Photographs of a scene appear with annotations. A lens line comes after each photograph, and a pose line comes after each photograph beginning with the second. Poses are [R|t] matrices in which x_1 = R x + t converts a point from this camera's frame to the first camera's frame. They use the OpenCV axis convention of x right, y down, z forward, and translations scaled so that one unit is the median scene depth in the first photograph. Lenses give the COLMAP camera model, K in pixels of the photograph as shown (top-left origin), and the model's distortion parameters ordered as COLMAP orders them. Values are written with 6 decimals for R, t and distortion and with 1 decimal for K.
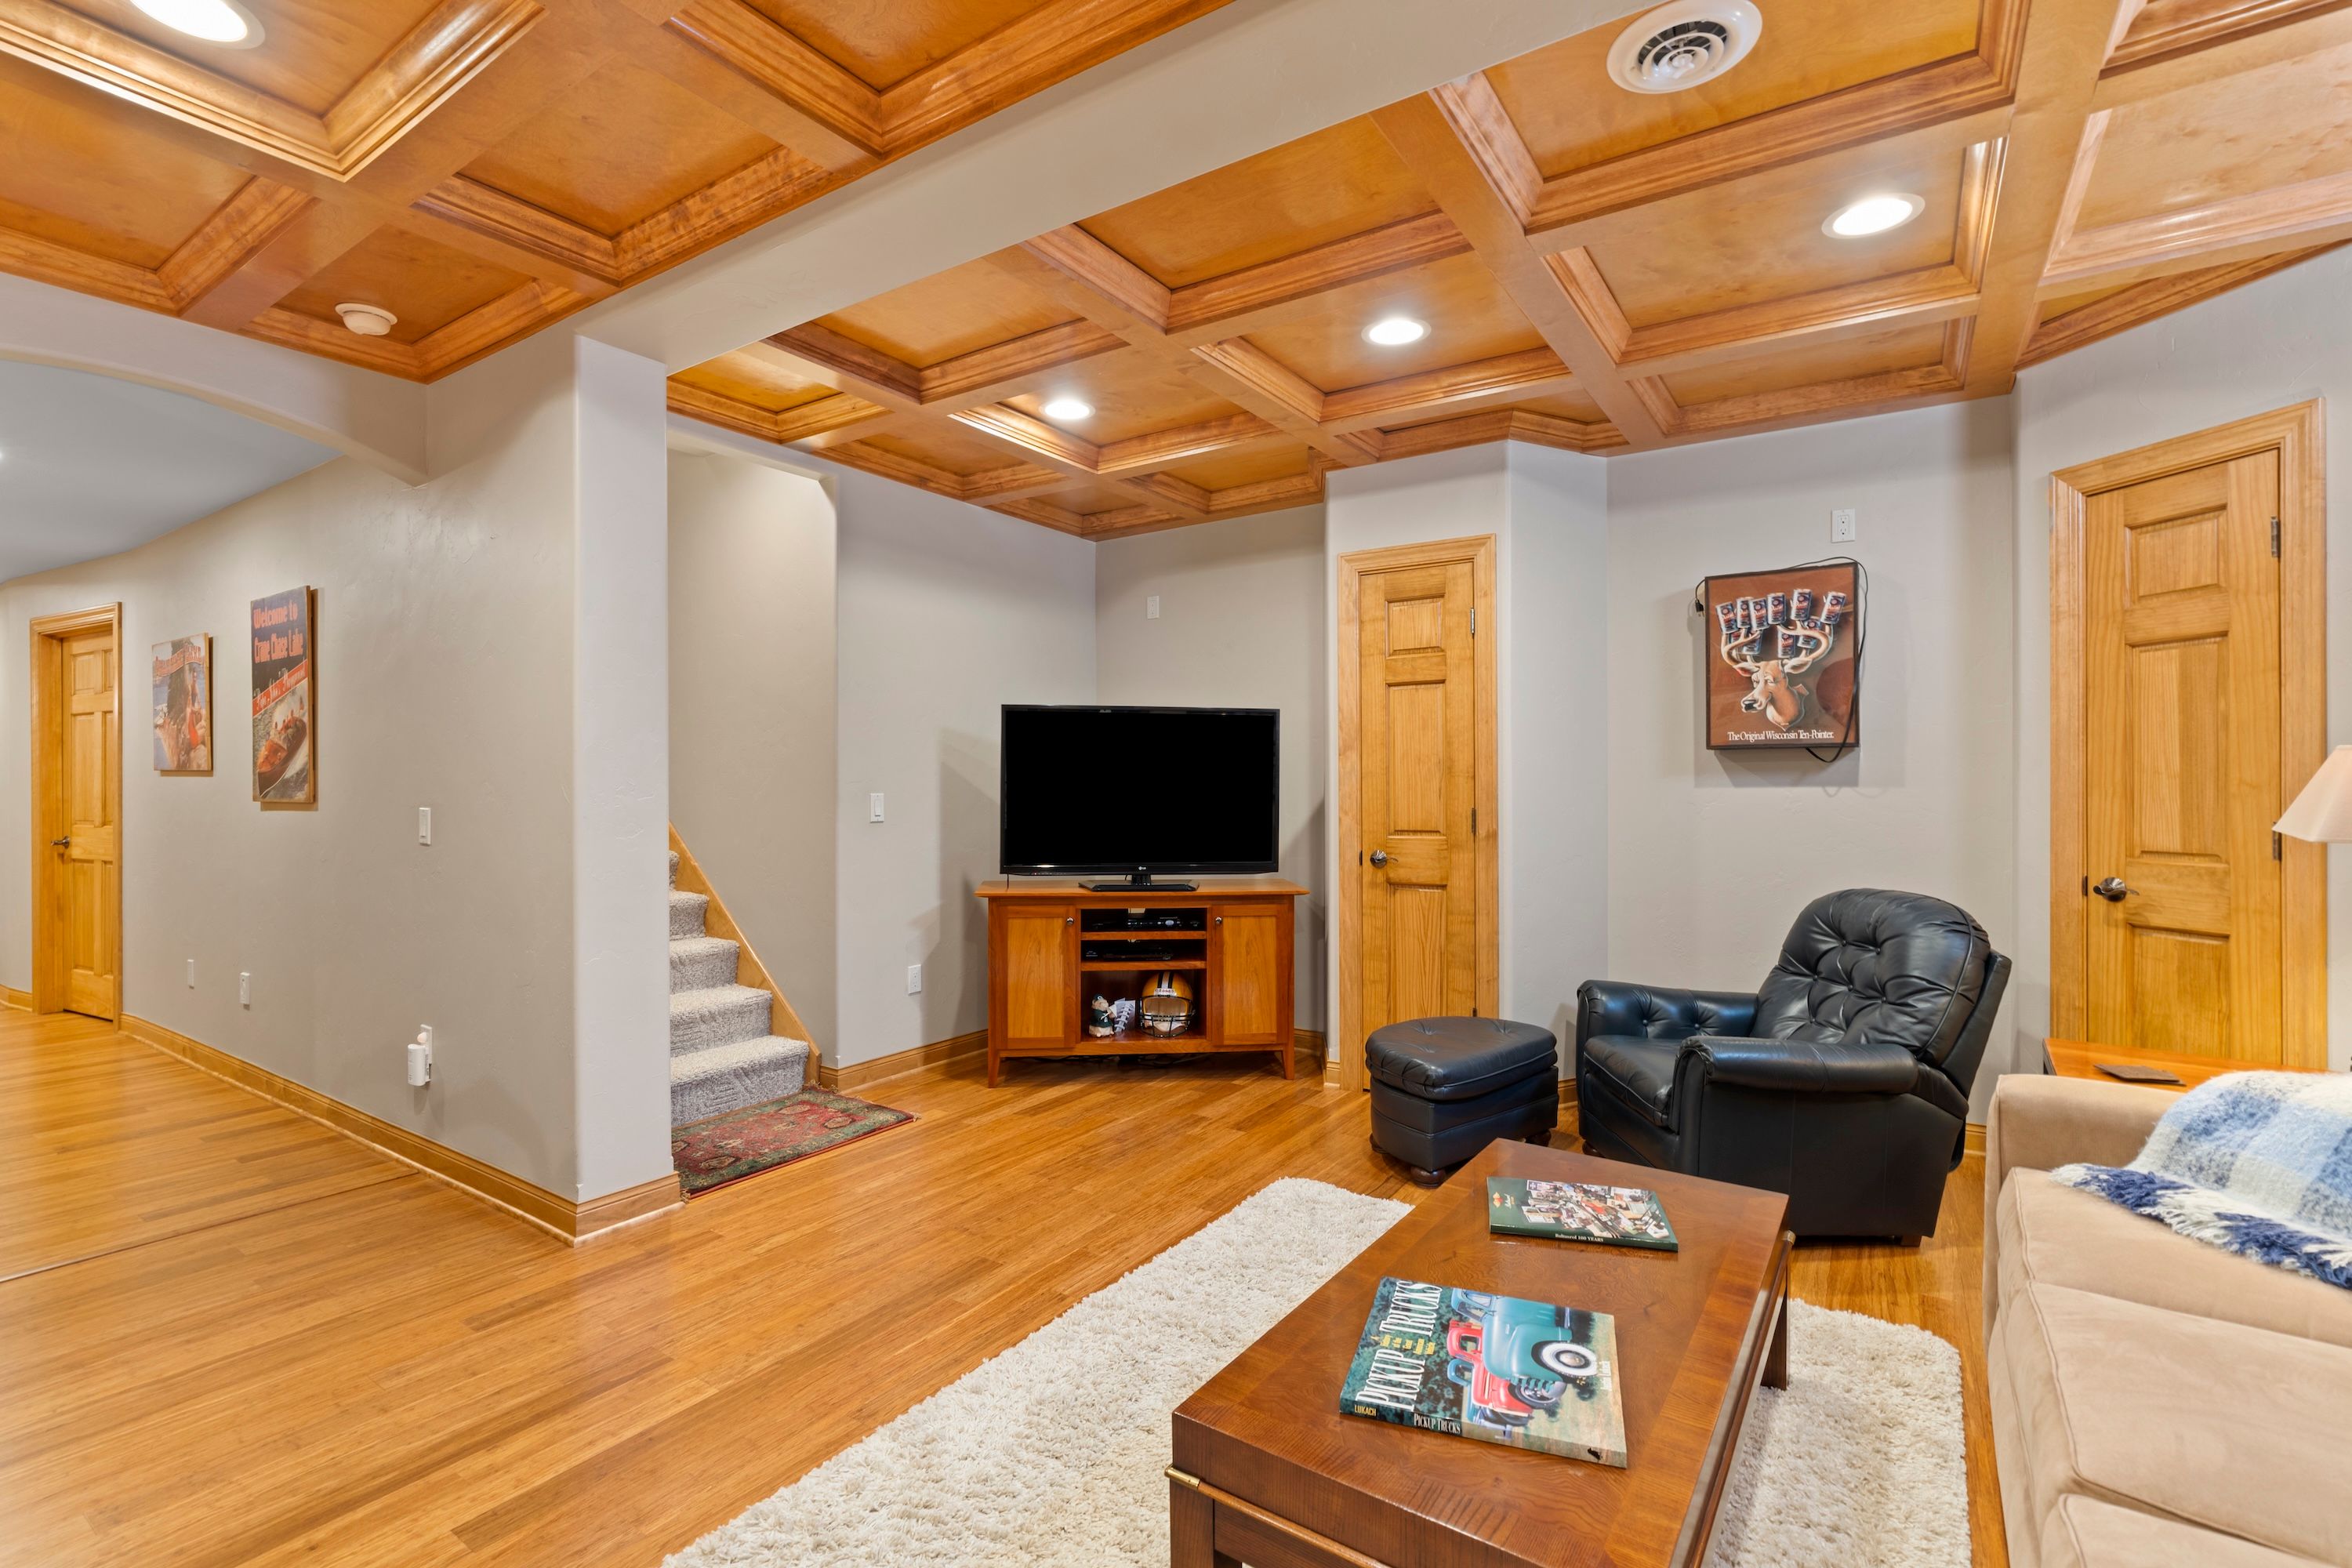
lens RADIAL K [[1061.7, 0, 1180.1], [0, 1061.7, 779.4], [0, 0, 1]] dist [-0.015795, 0.005379]
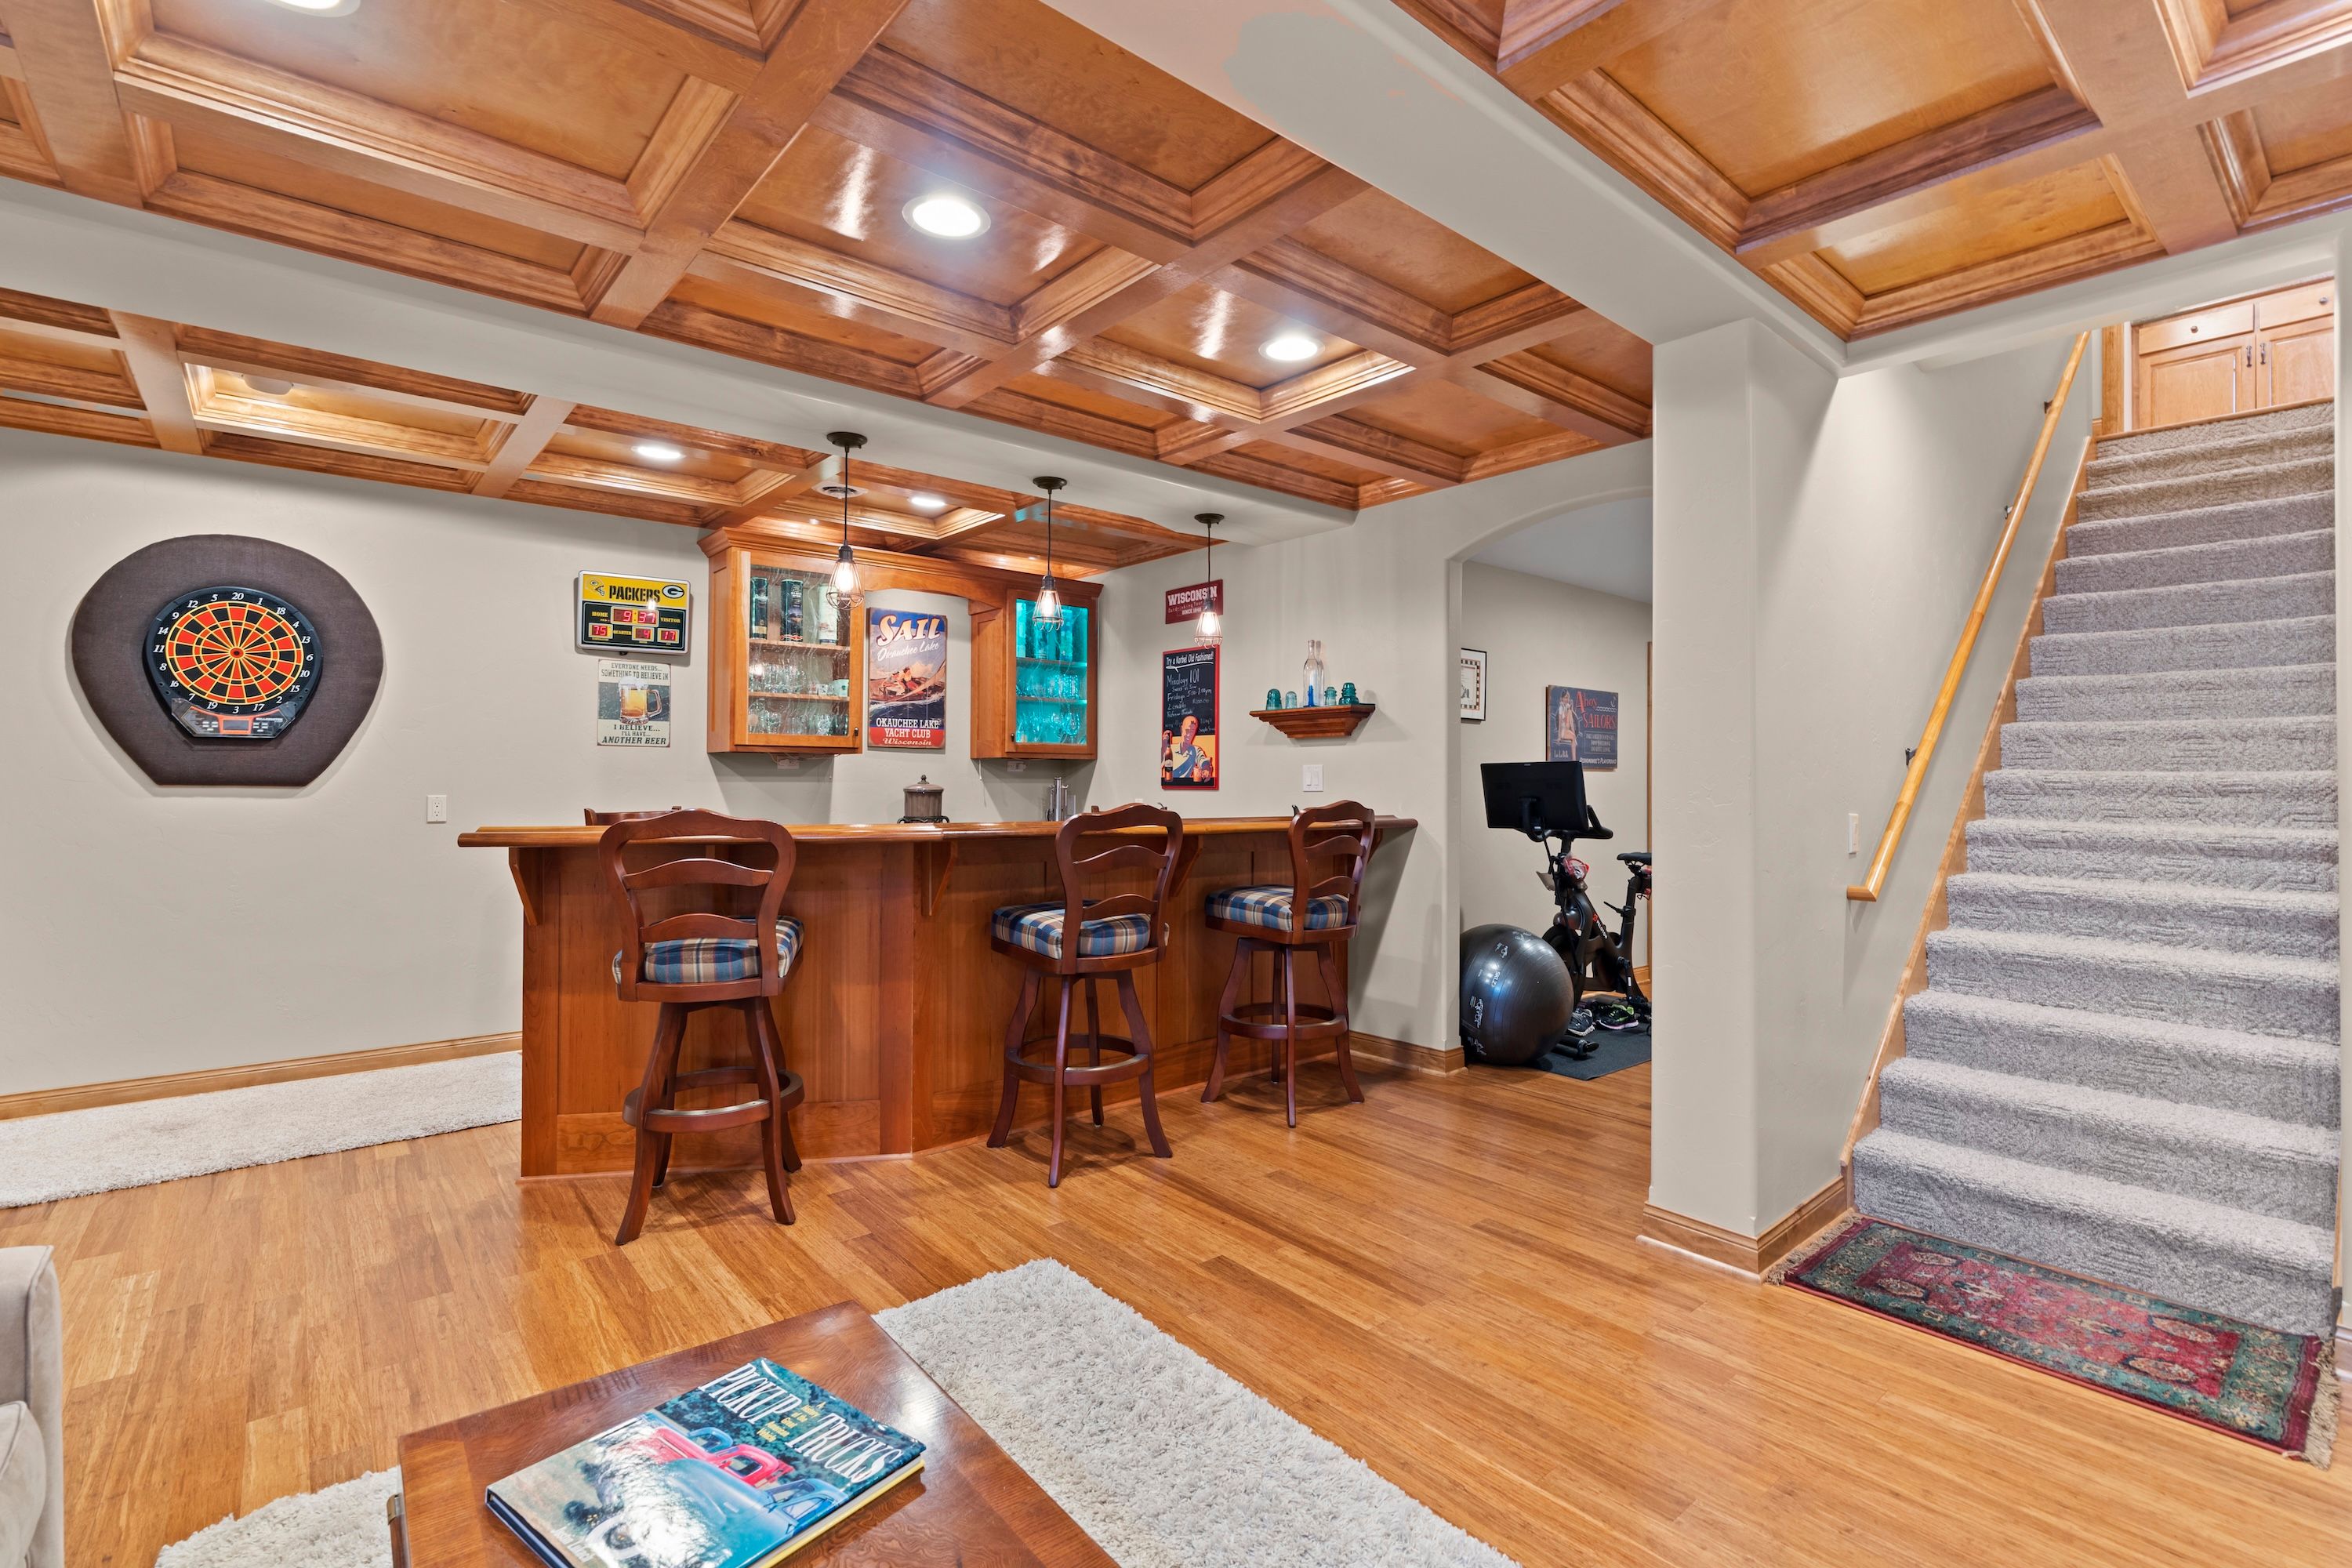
lens RADIAL K [[1061.7, 0, 1180.1], [0, 1061.7, 779.4], [0, 0, 1]] dist [-0.015795, 0.005379]
pose [[-0.277015, -0.000528, -0.960866, 0.745980], [-0.007908, 0.999967, 0.001730, -0.006132], [0.960833, 0.008078, -0.277010, 1.191469]]
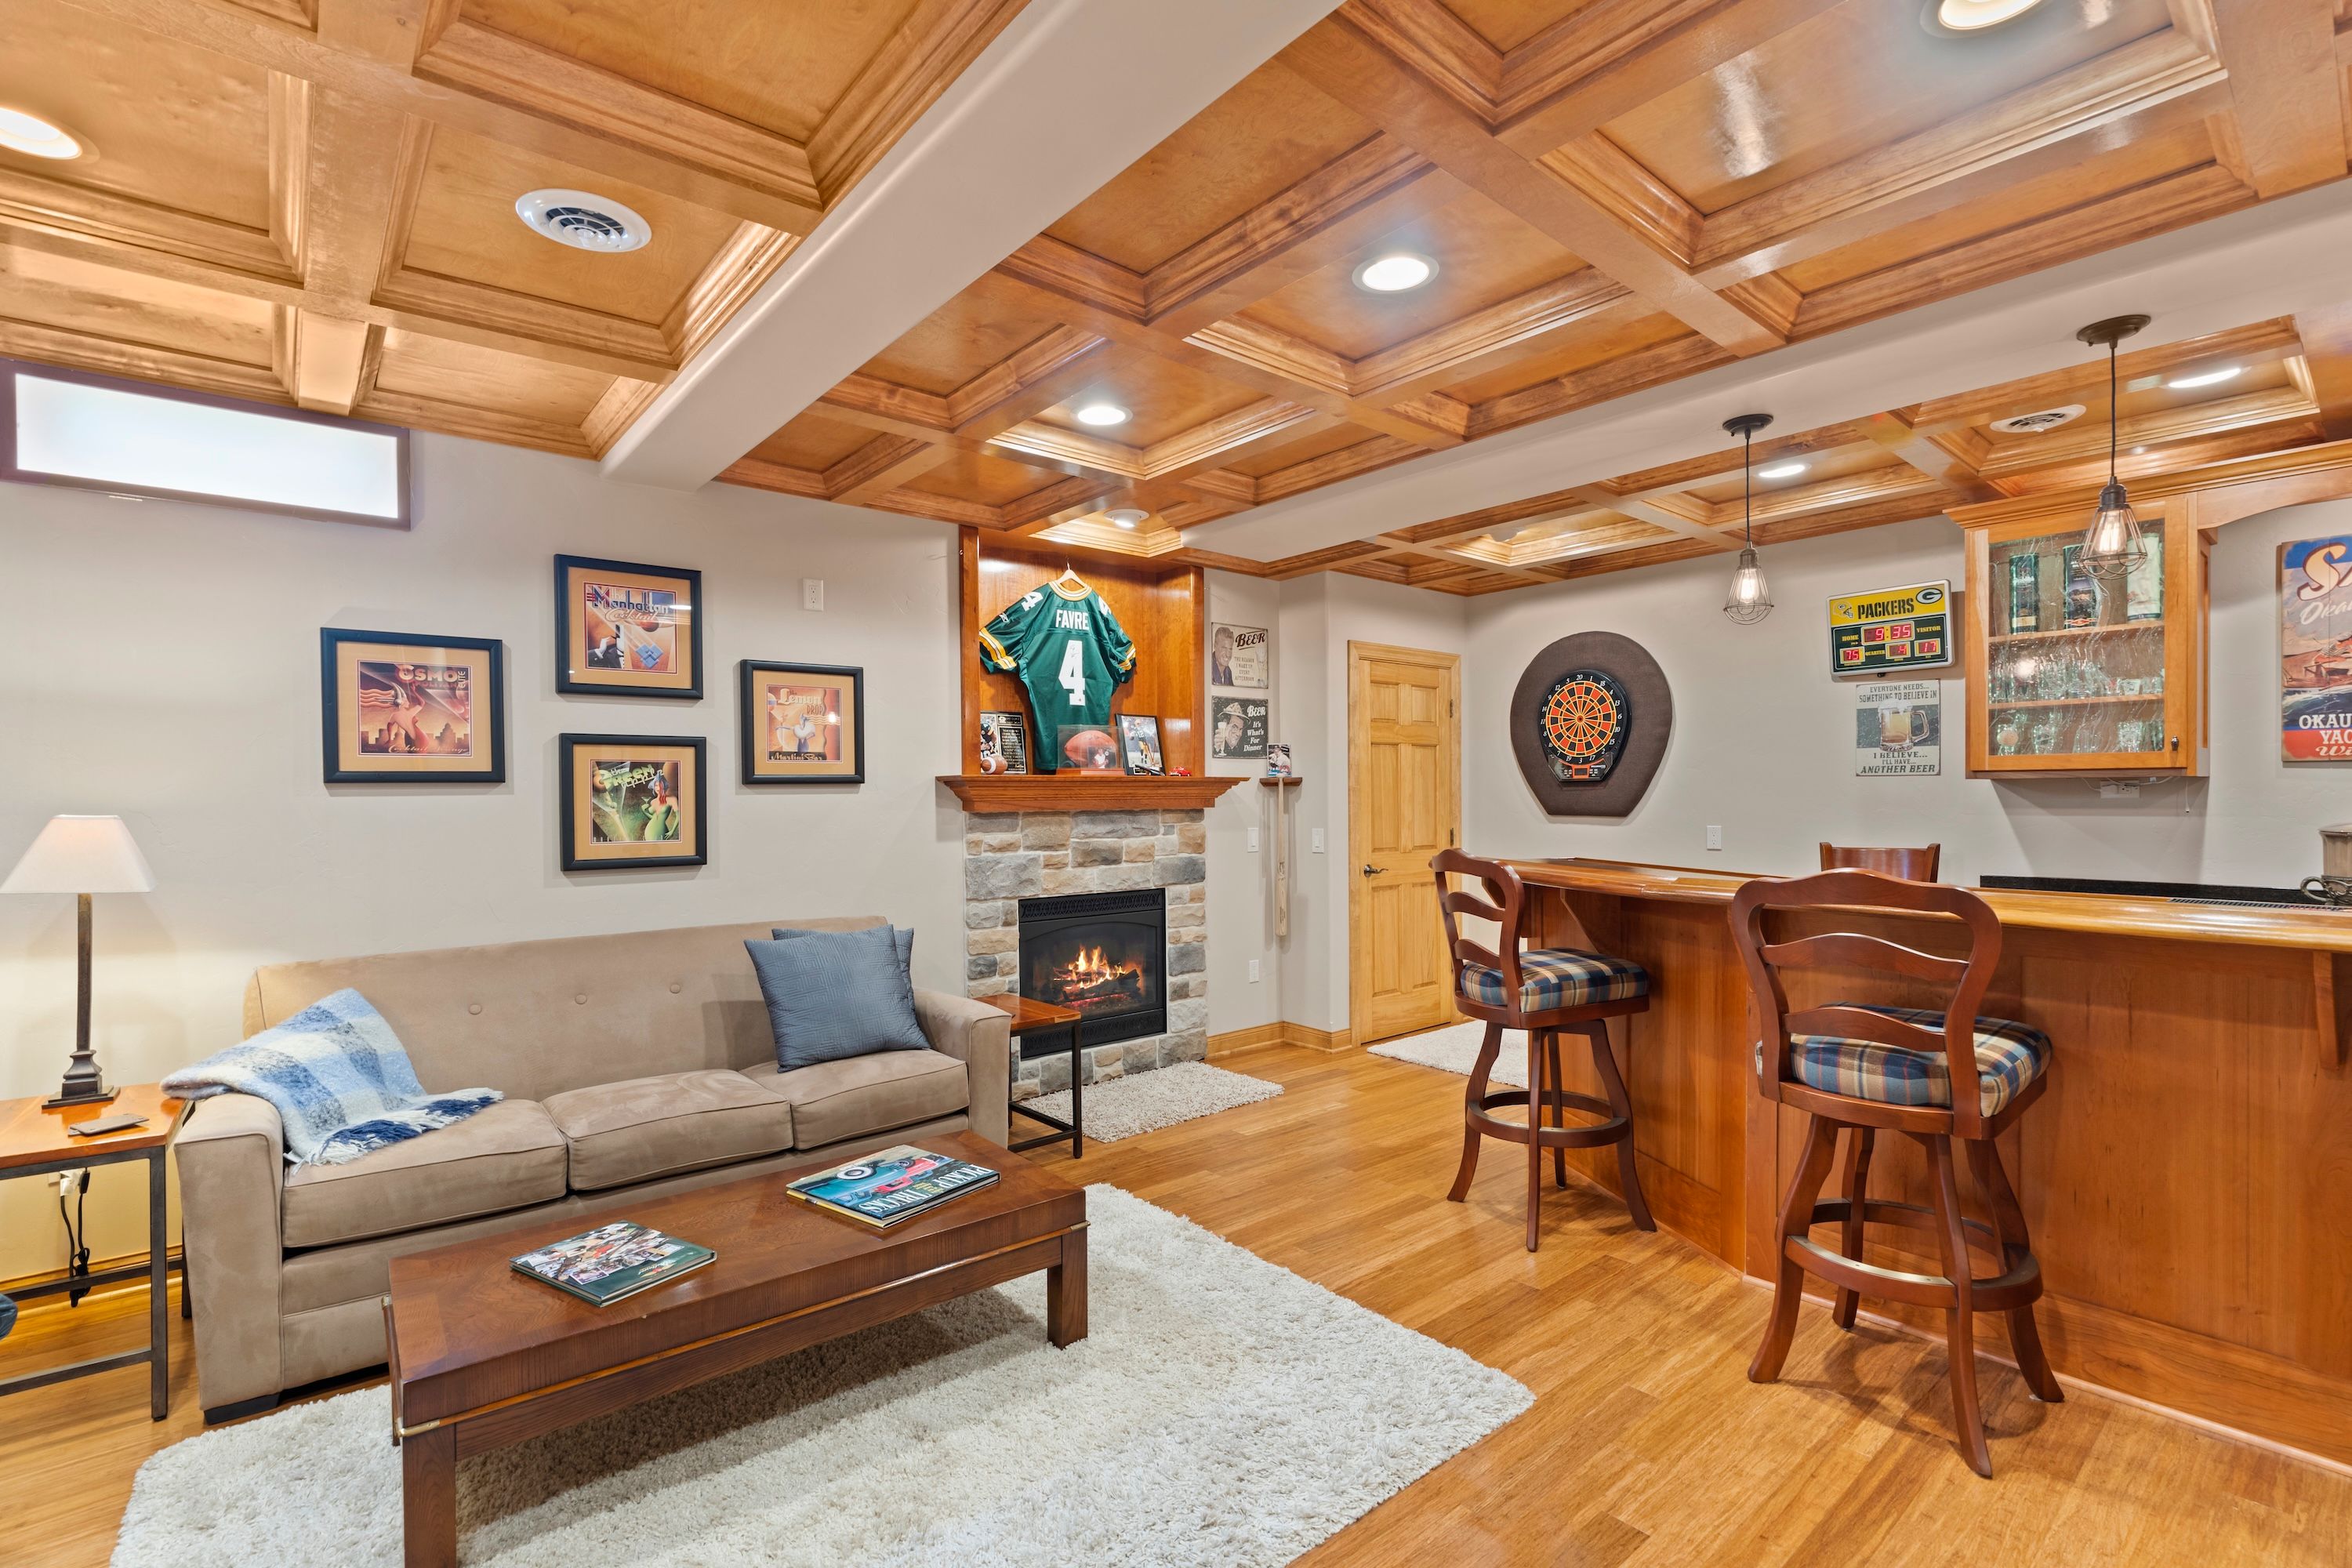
lens RADIAL K [[1070.6, 0, 1195.4], [0, 1070.6, 817.2], [0, 0, 1]] dist [-0.003011, -0.000042]
pose [[-0.964136, 0.002791, 0.265394, -0.466949], [0.009299, 0.999686, 0.023271, -0.048020], [-0.265246, 0.024904, -0.963859, 1.874961]]
